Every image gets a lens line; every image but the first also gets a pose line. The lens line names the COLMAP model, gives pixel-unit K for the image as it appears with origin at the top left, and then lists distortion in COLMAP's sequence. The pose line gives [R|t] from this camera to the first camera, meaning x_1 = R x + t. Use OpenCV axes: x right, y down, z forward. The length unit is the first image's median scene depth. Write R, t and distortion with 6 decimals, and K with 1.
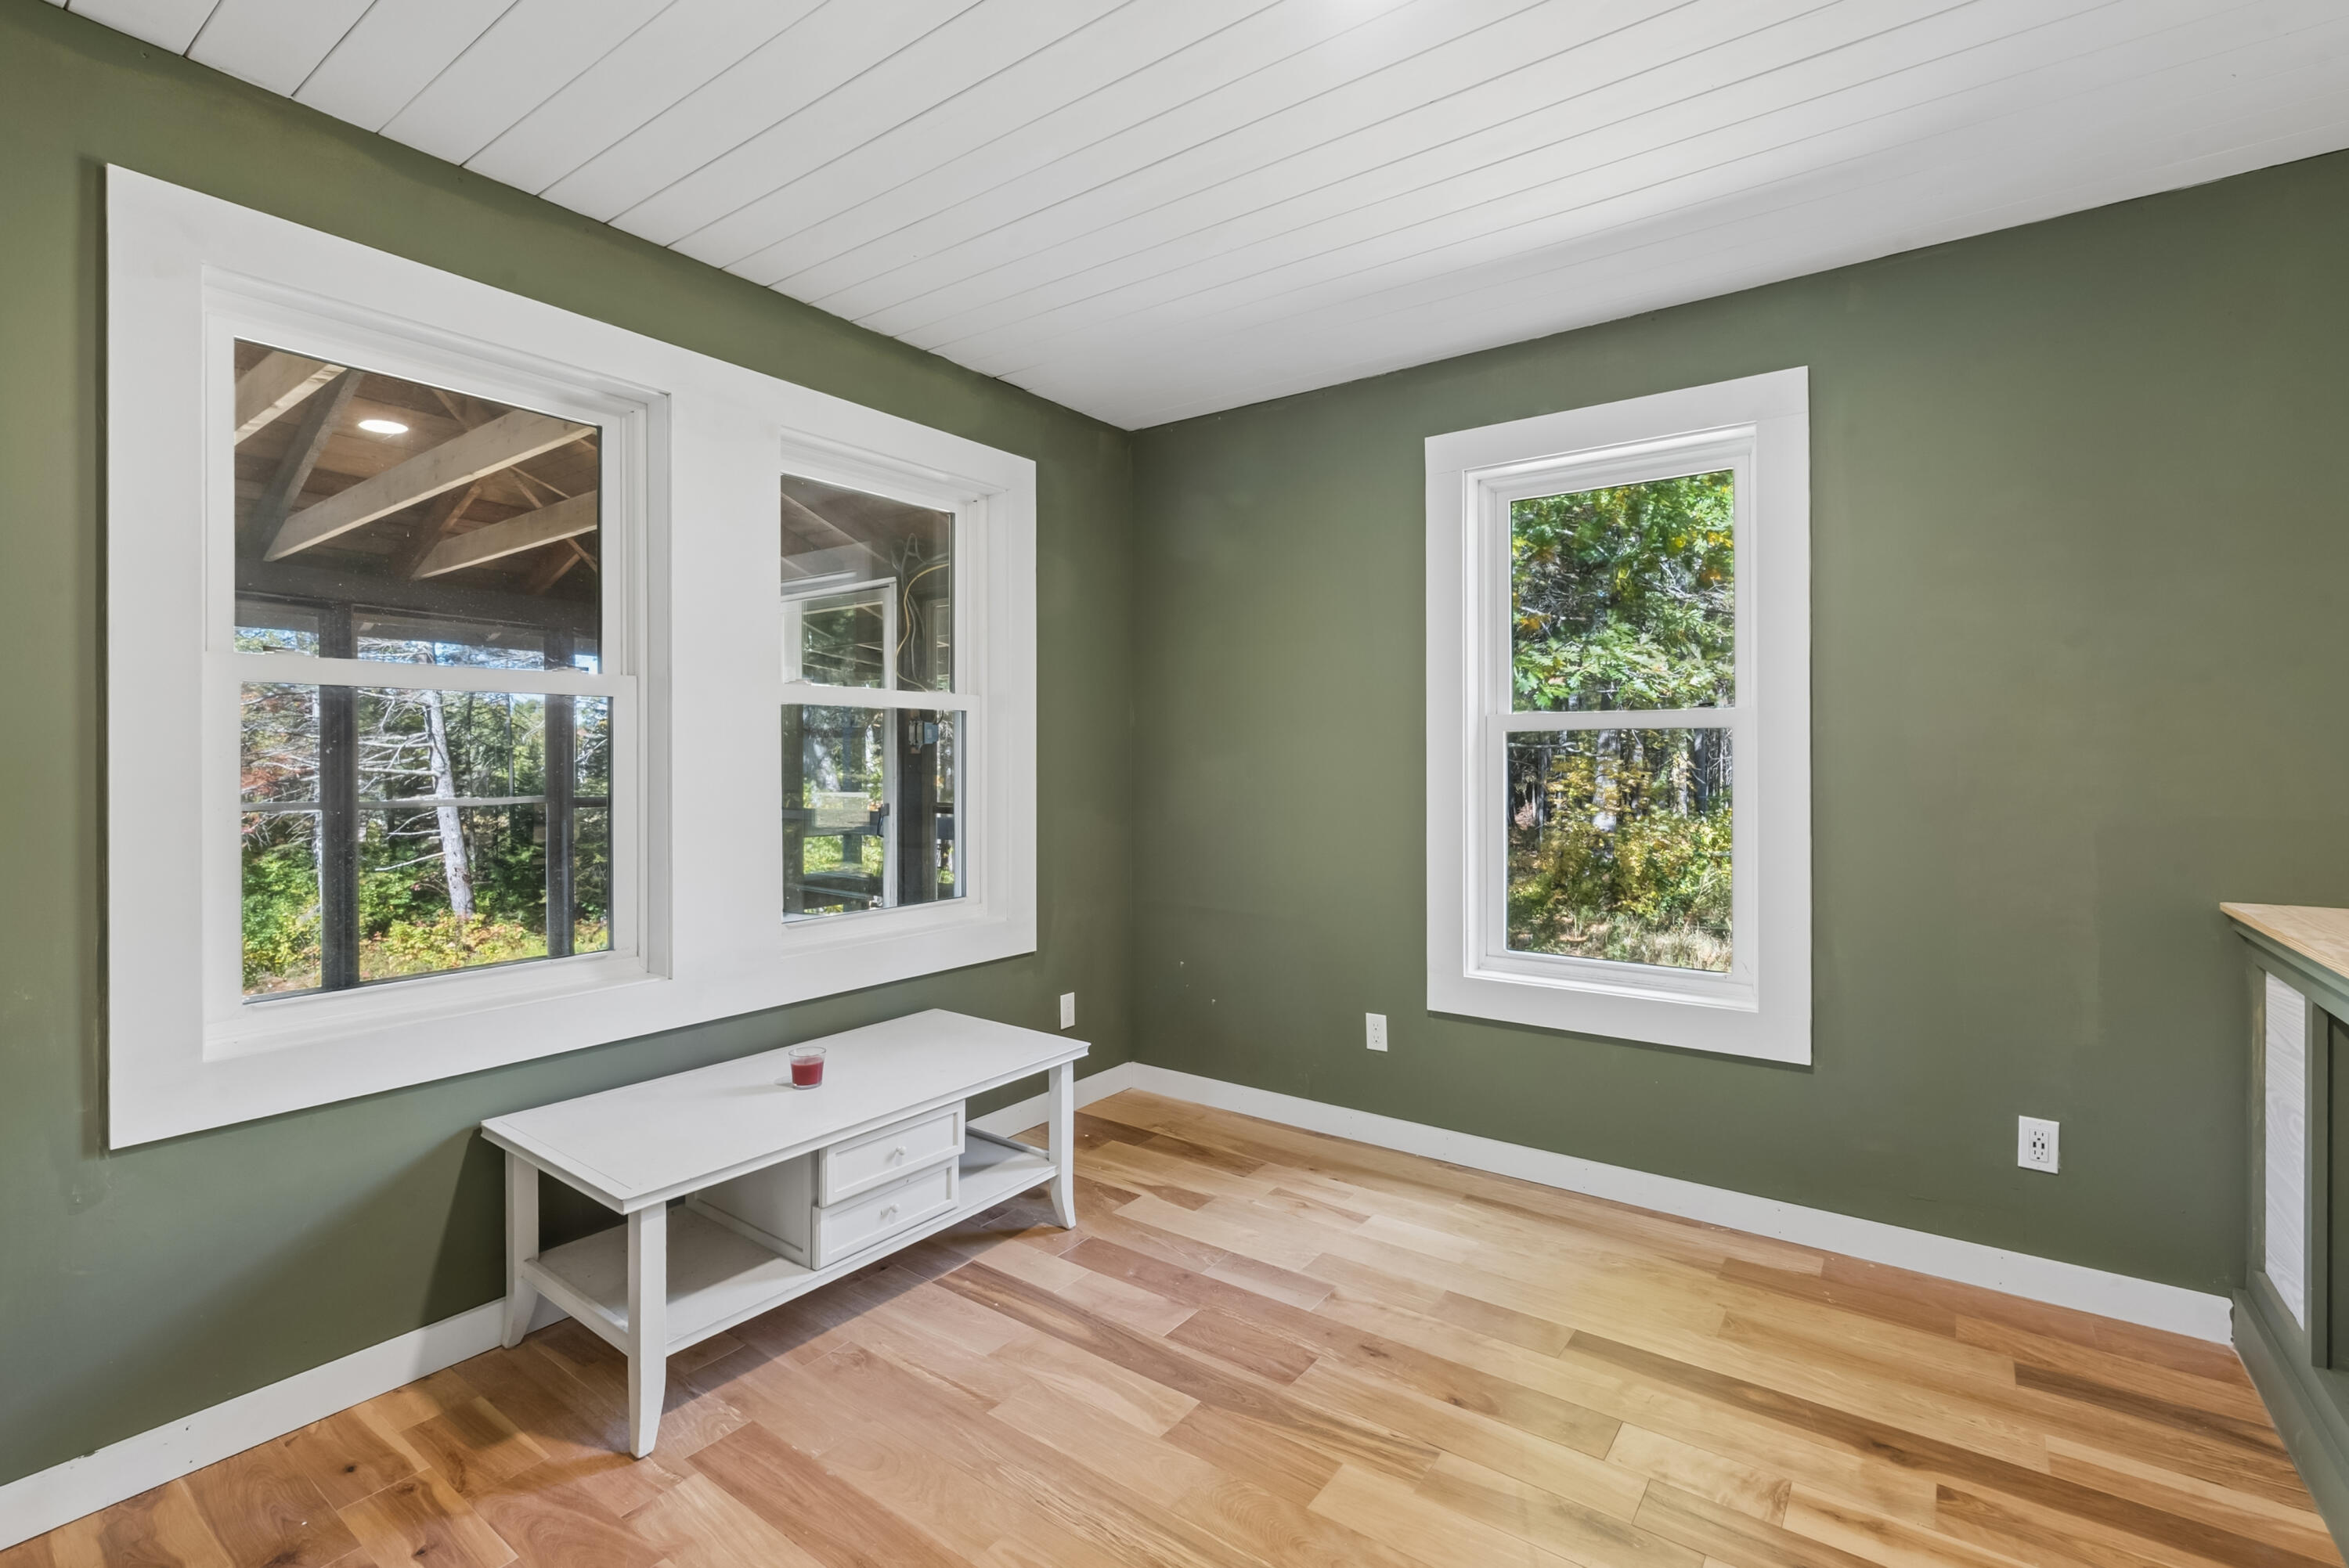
lens RADIAL K [[1065.3, 0, 1175.5], [0, 1065.3, 759.4], [0, 0, 1]] dist [-0.000060, -0.000010]
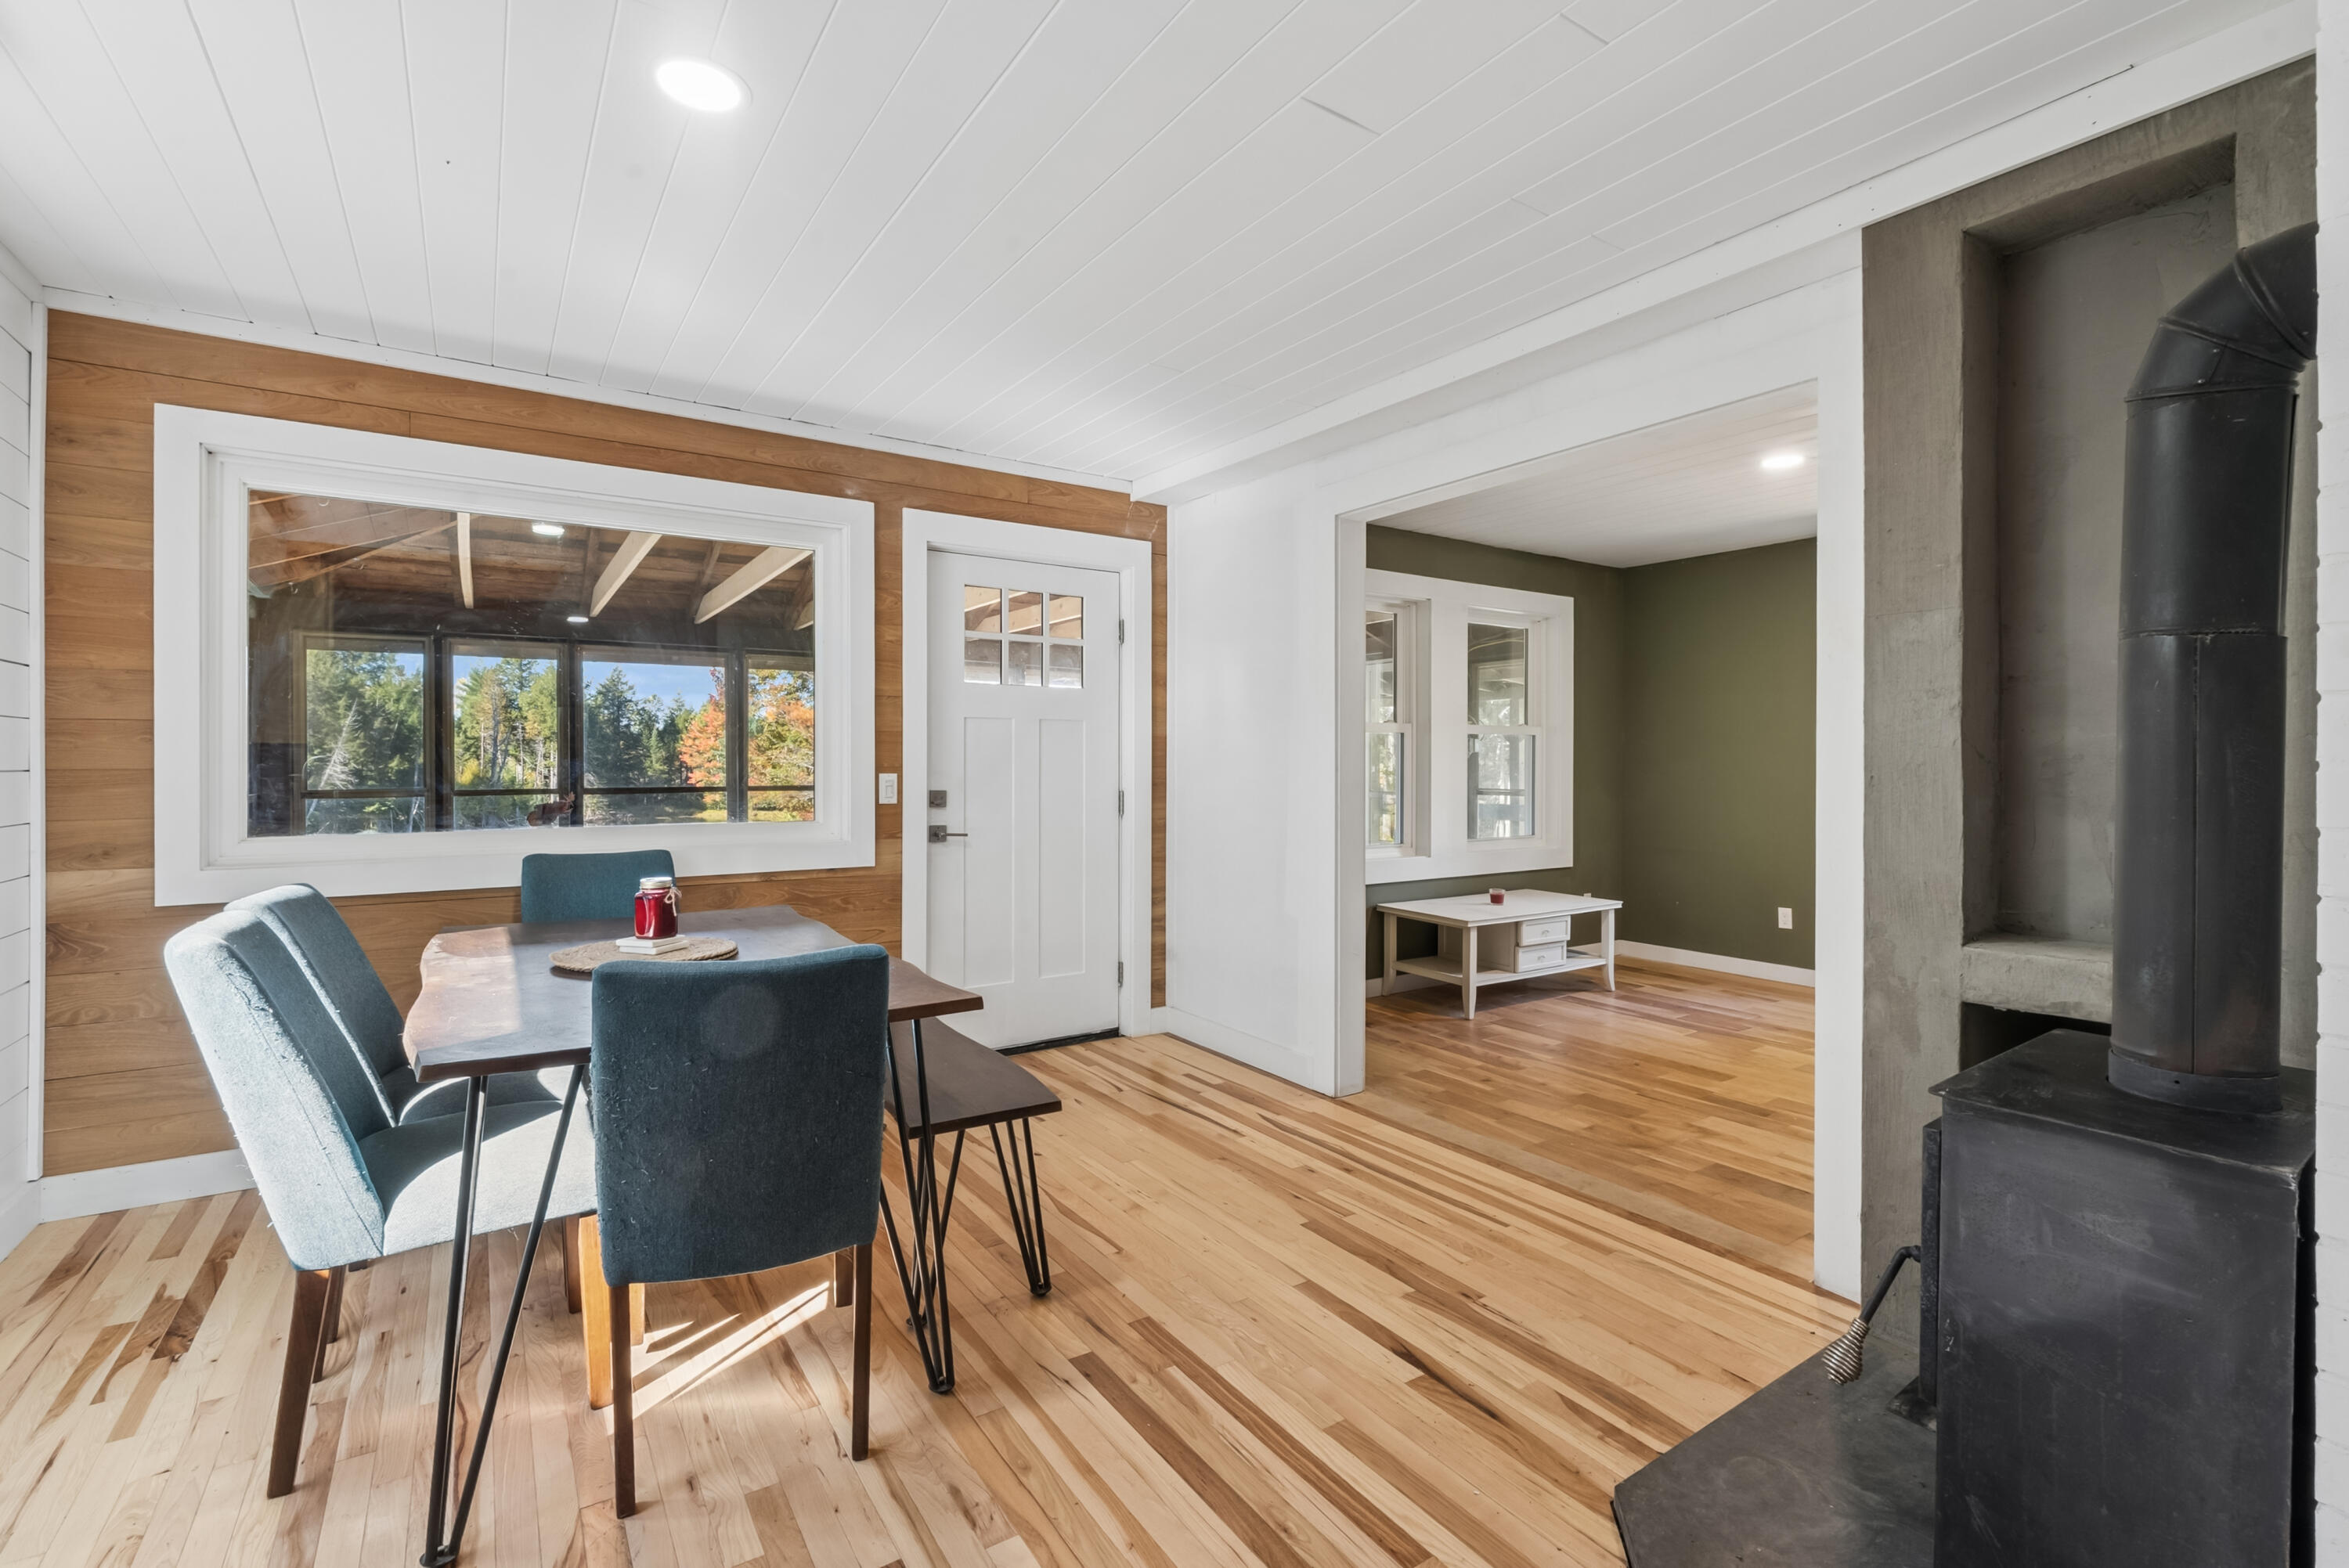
lens RADIAL K [[1058.4, 0, 1175.4], [0, 1058.4, 748.2], [0, 0, 1]] dist [-0.001511, 0.000011]
pose [[0.938576, 0.002184, -0.345065, -0.195589], [-0.004194, 0.999978, -0.005077, -0.014162], [0.345046, 0.006213, 0.938565, -1.256740]]
